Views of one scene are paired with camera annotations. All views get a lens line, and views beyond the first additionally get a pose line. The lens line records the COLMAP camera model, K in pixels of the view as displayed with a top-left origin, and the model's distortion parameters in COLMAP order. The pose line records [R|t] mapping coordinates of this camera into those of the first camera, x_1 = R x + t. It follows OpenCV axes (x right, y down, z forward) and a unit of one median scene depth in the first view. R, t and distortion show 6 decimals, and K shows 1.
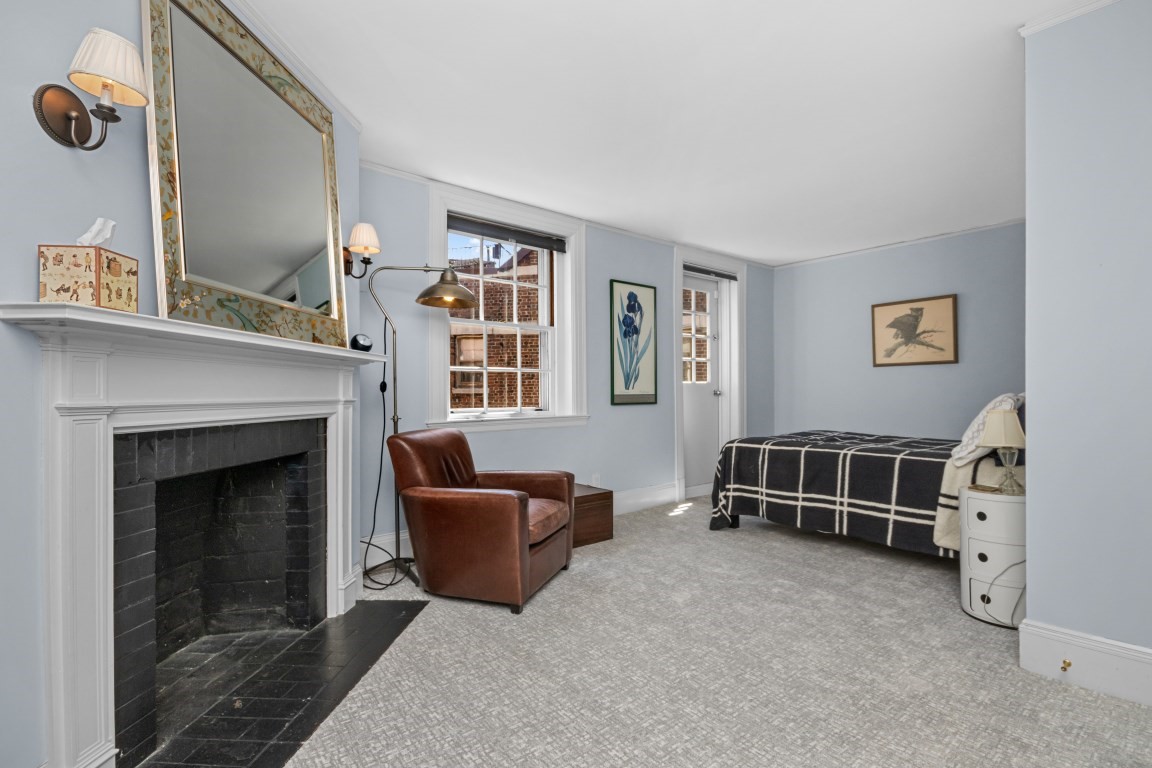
lens RADIAL K [[543.9, 0, 576.0], [0, 543.9, 384.0], [0, 0, 1]] dist [0.001599, -0.000256]
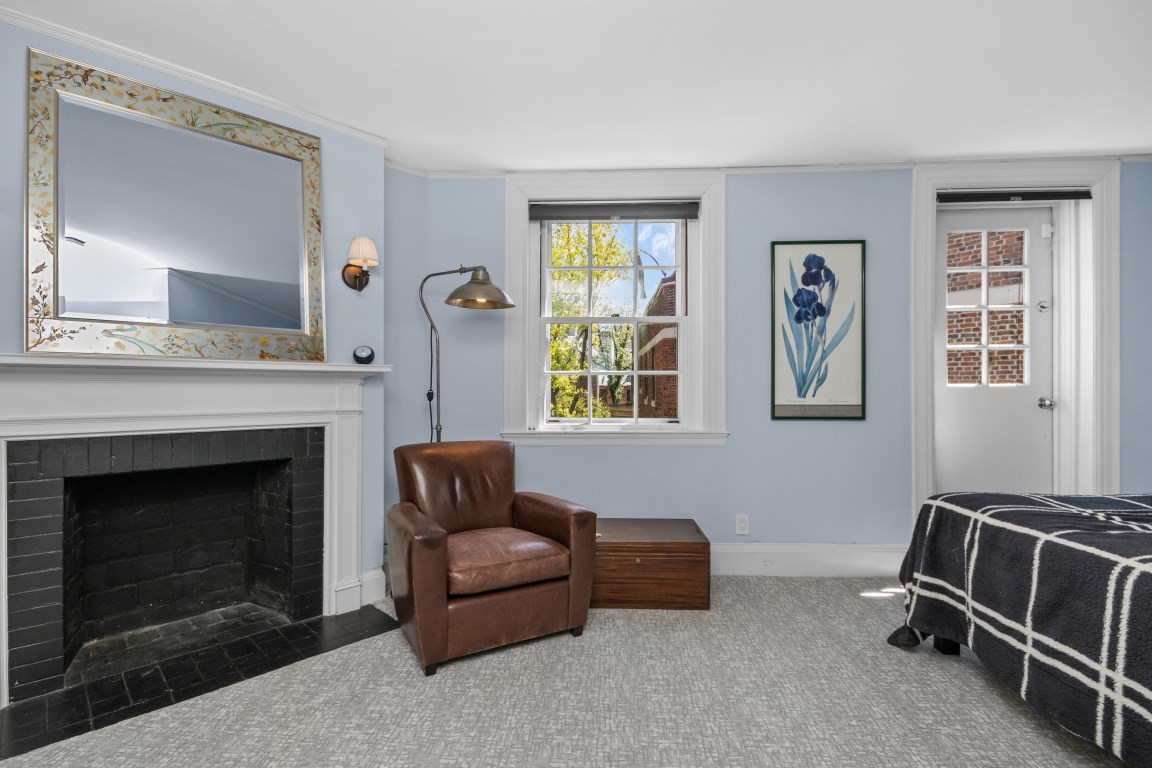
lens RADIAL K [[537.0, 0, 576.0], [0, 537.0, 384.0], [0, 0, 1]] dist [0.035112, -0.018462]
pose [[0.741843, -0.000309, -0.670573, 0.411986], [0.007536, 0.999941, 0.007876, -0.017745], [0.670531, -0.010896, 0.741802, 0.362027]]
